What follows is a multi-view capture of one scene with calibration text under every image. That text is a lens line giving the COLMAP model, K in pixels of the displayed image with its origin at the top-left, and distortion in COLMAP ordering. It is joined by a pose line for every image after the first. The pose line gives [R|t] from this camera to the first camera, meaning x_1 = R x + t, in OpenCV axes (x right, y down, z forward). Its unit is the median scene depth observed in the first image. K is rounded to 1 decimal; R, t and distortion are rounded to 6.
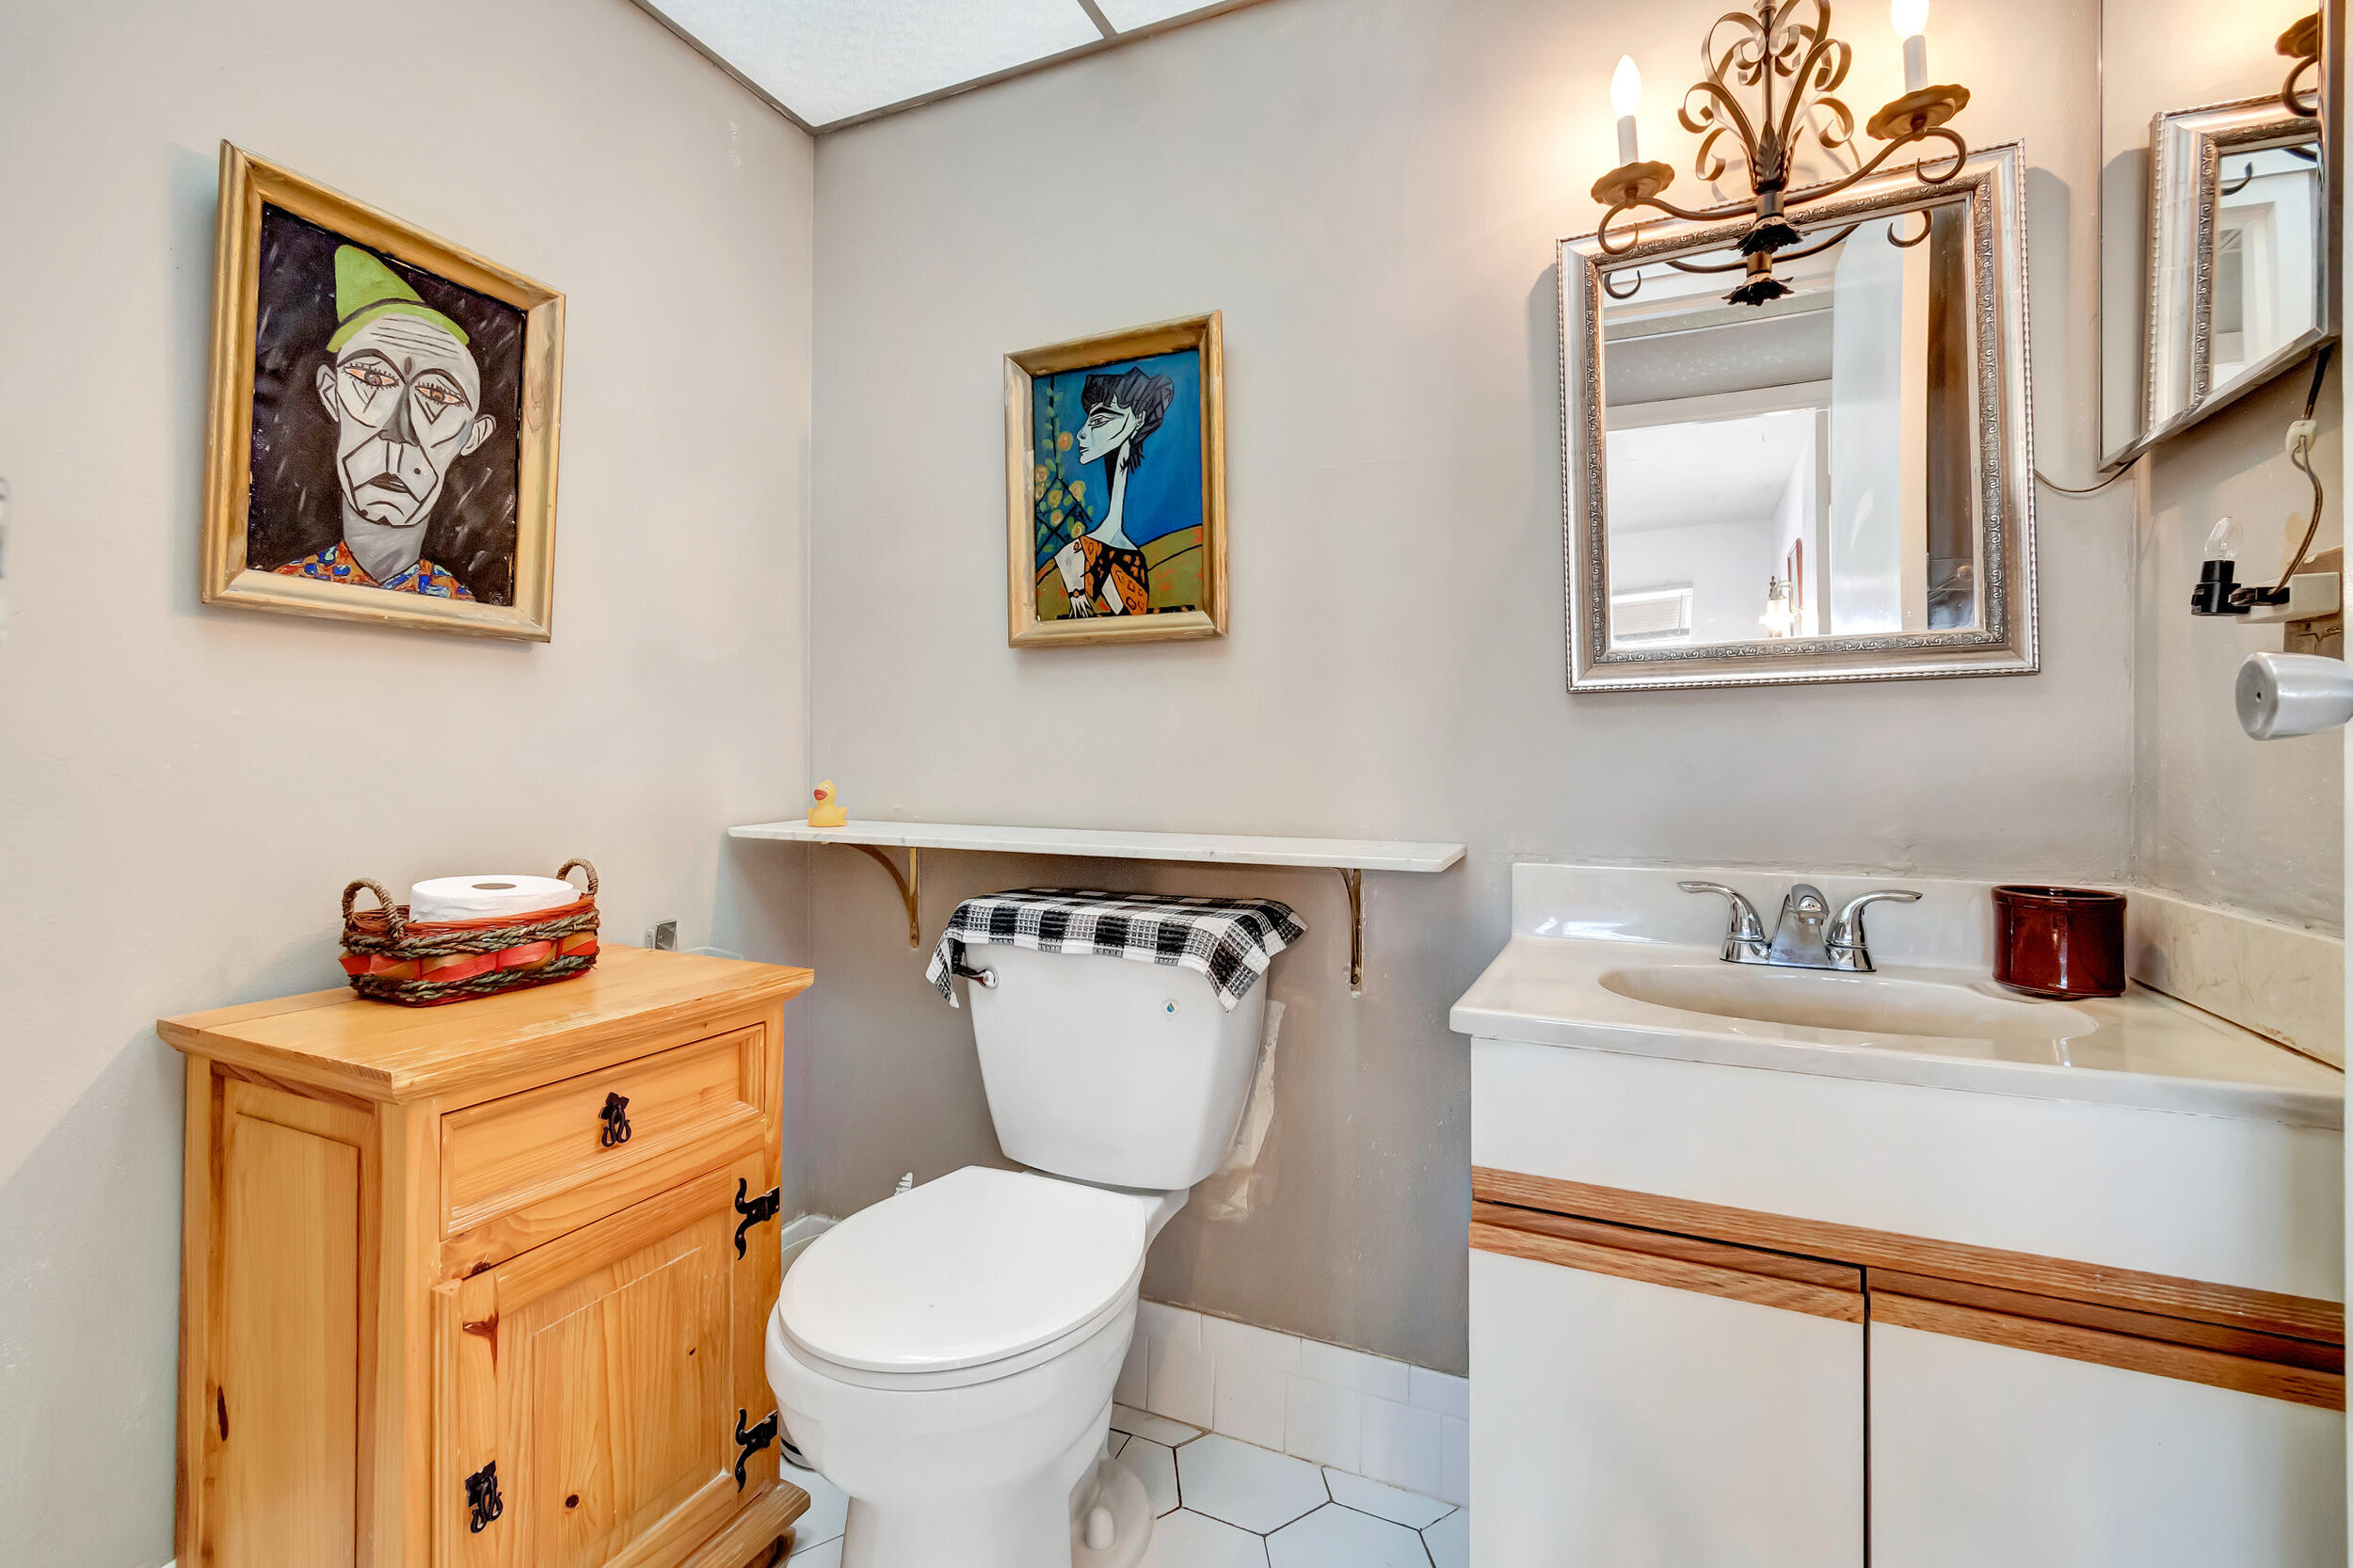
lens RADIAL K [[1049.8, 0, 1139.8], [0, 1049.8, 747.6], [0, 0, 1]] dist [-0.004255, -0.001452]
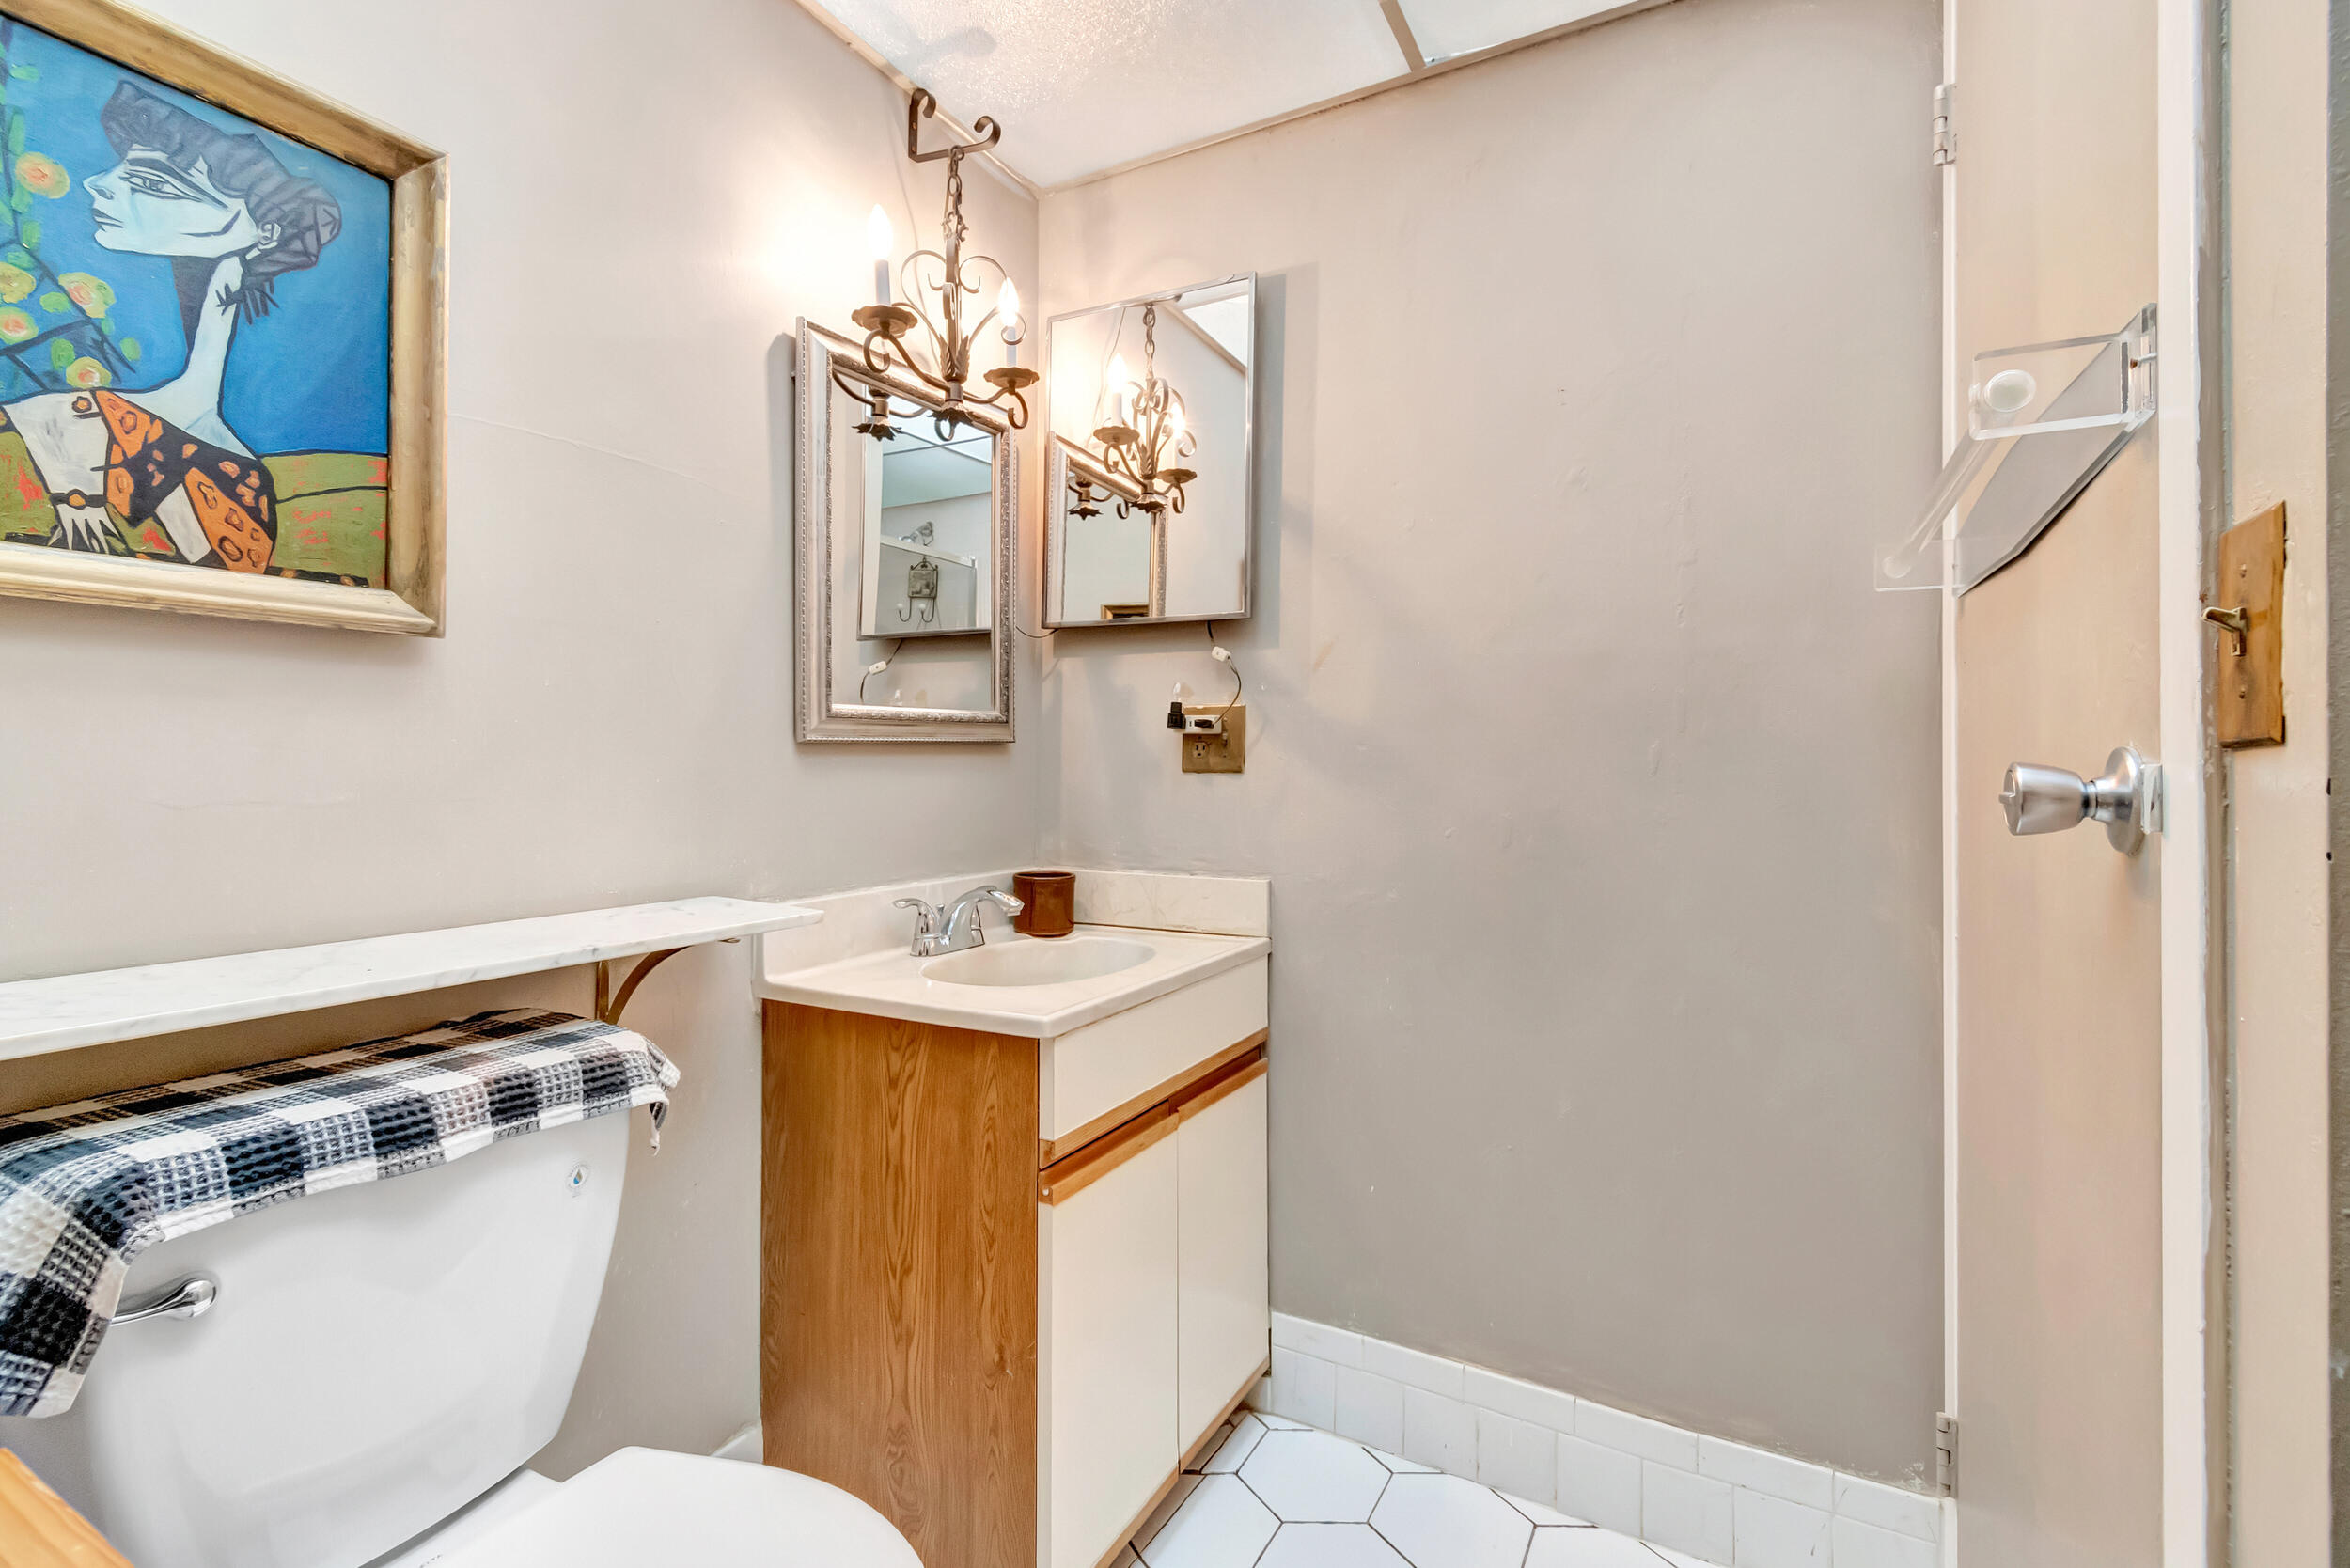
lens RADIAL K [[1048.5, 0, 1174.7], [0, 1048.5, 768.8], [0, 0, 1]] dist [-0.004255, -0.001452]
pose [[0.044820, -0.001517, 0.998994, -0.542670], [-0.009621, 0.999952, 0.001950, -0.026783], [-0.998949, -0.009699, 0.044804, 0.474241]]
